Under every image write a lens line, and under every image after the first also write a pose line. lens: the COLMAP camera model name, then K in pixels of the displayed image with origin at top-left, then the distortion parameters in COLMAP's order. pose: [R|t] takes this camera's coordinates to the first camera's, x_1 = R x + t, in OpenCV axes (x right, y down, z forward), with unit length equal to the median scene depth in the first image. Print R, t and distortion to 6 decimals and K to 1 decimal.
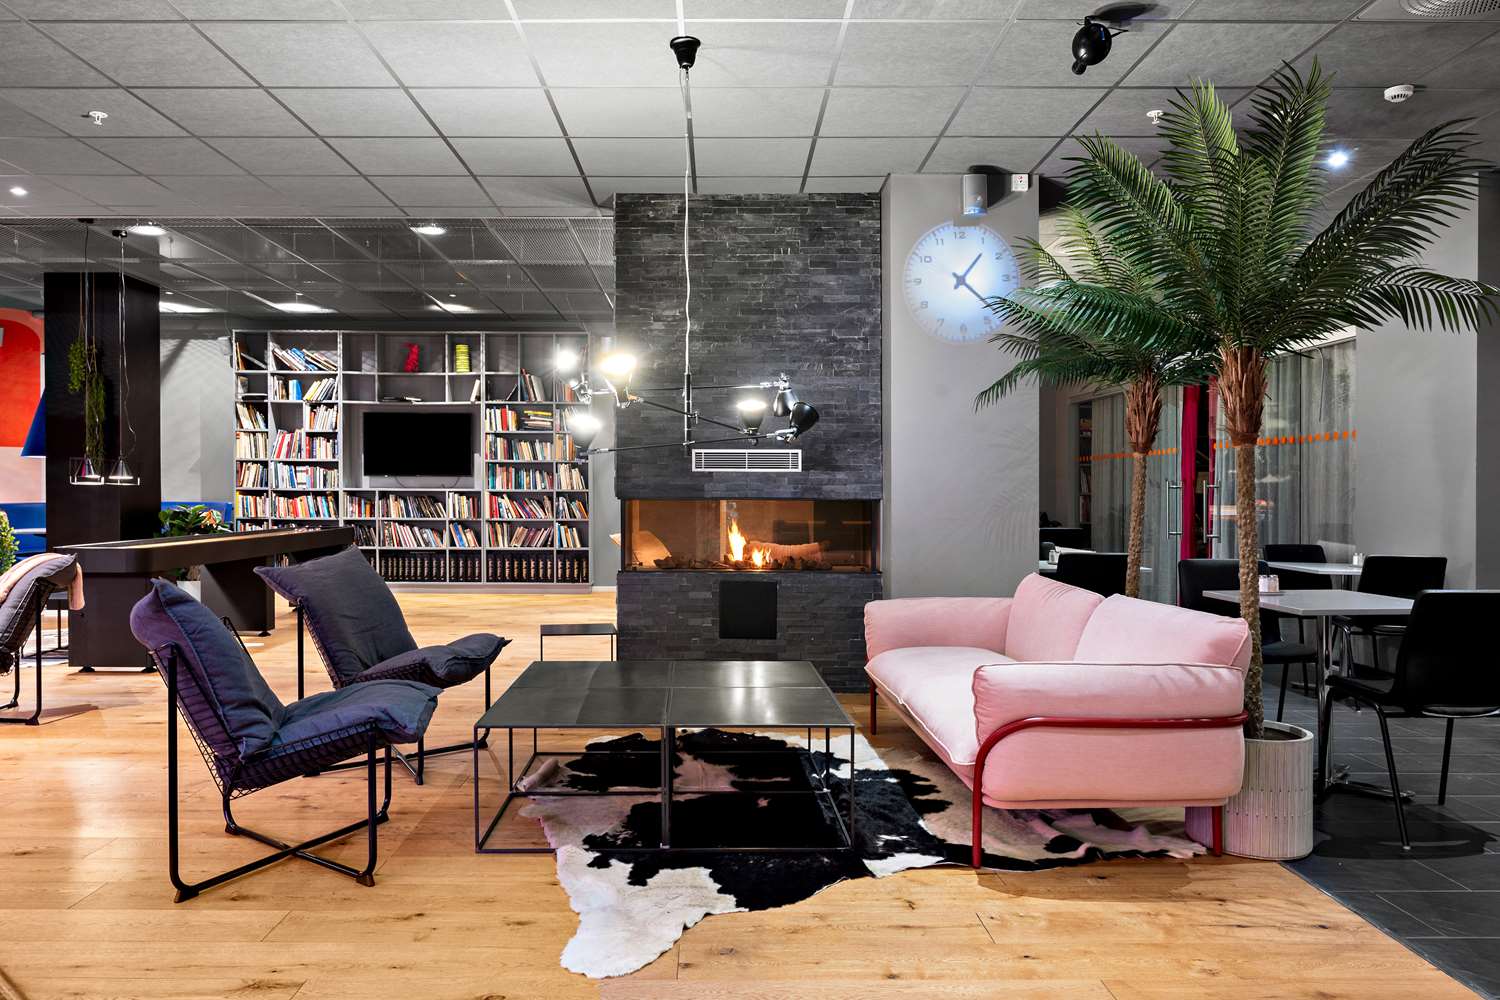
lens RADIAL K [[1025.5, 0, 743.5], [0, 1025.5, 512.3], [0, 0, 1]] dist [-0.029763, 0.000679]
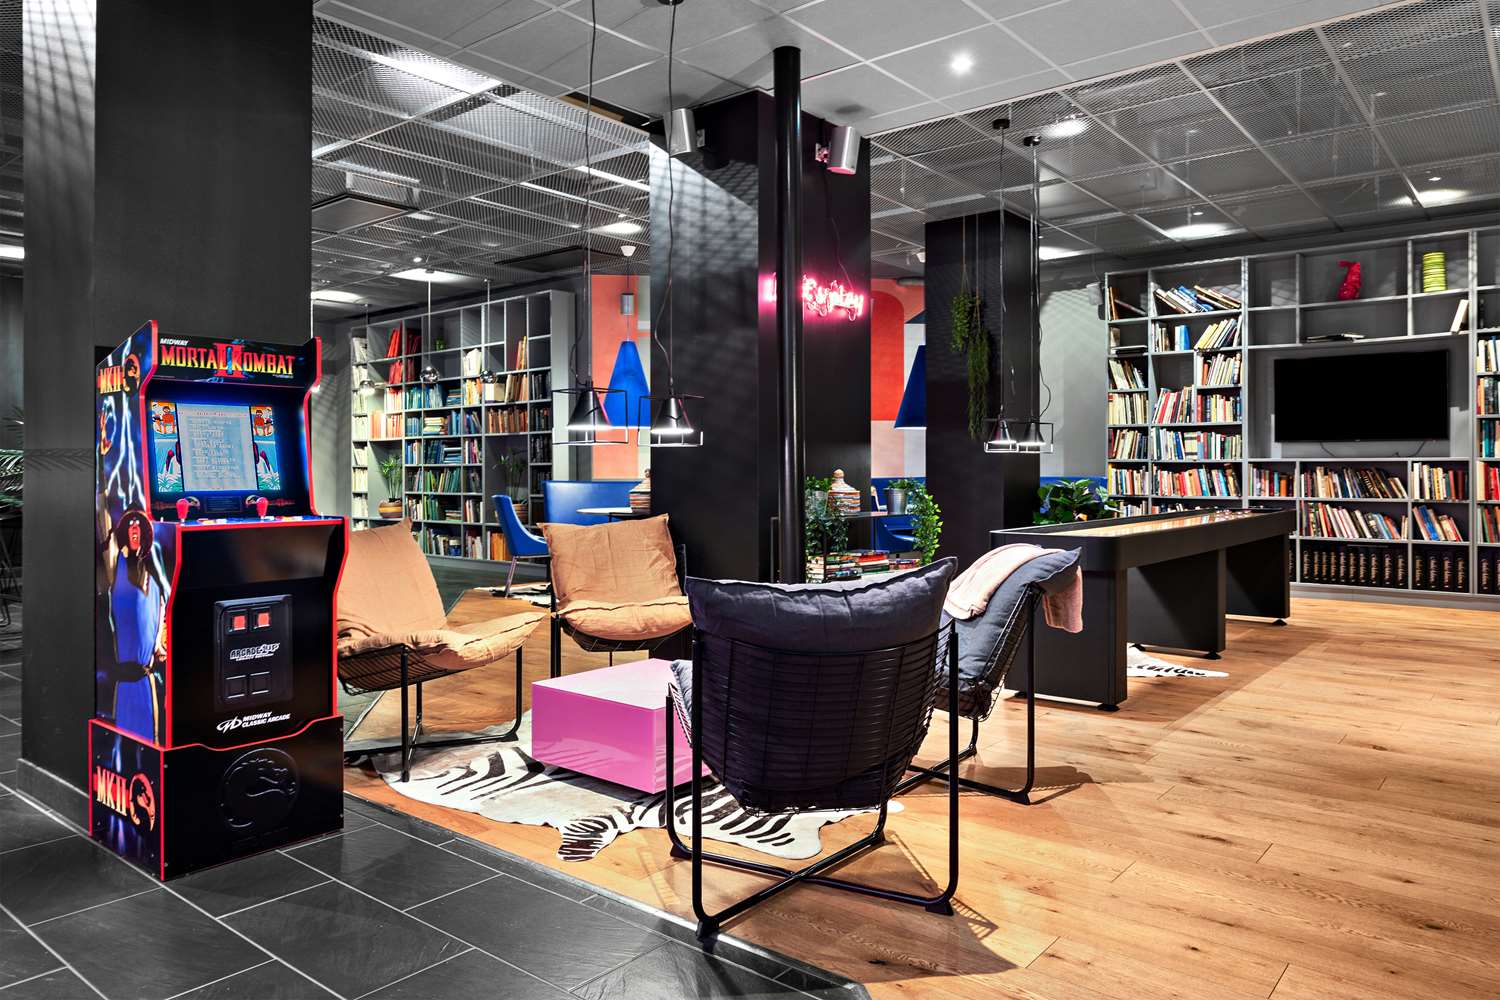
lens RADIAL K [[1025.5, 0, 752.1], [0, 1025.5, 490.1], [0, 0, 1]] dist [-0.029763, 0.000679]
pose [[0.765531, 0.007944, -0.643350, -0.182150], [-0.008289, 0.999963, 0.002483, 0.001443], [0.643346, 0.003432, 0.765568, 0.163971]]
